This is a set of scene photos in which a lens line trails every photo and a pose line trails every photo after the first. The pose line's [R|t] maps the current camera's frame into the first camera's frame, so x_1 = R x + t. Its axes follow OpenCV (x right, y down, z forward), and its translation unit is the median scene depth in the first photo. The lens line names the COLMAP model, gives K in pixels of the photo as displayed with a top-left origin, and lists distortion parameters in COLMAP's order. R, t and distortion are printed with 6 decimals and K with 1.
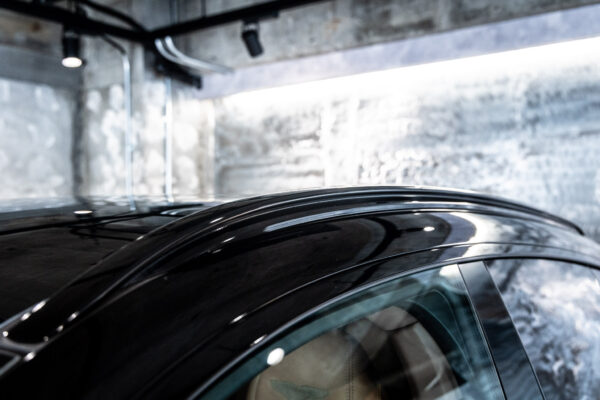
lens RADIAL K [[650.1, 0, 308.6], [0, 650.1, 190.5], [0, 0, 1]] dist [-0.004234, 0.003255]
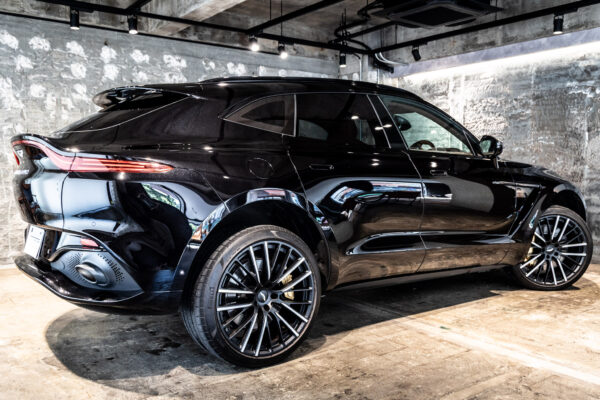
lens RADIAL K [[537.5, 0, 300.6], [0, 537.5, 200.3], [0, 0, 1]] dist [-0.005825, 0.002034]
pose [[0.951367, 0.033068, -0.306281, 0.116662], [-0.001894, 0.994831, 0.101525, 0.095481], [0.308055, -0.096008, 0.946512, -0.936418]]
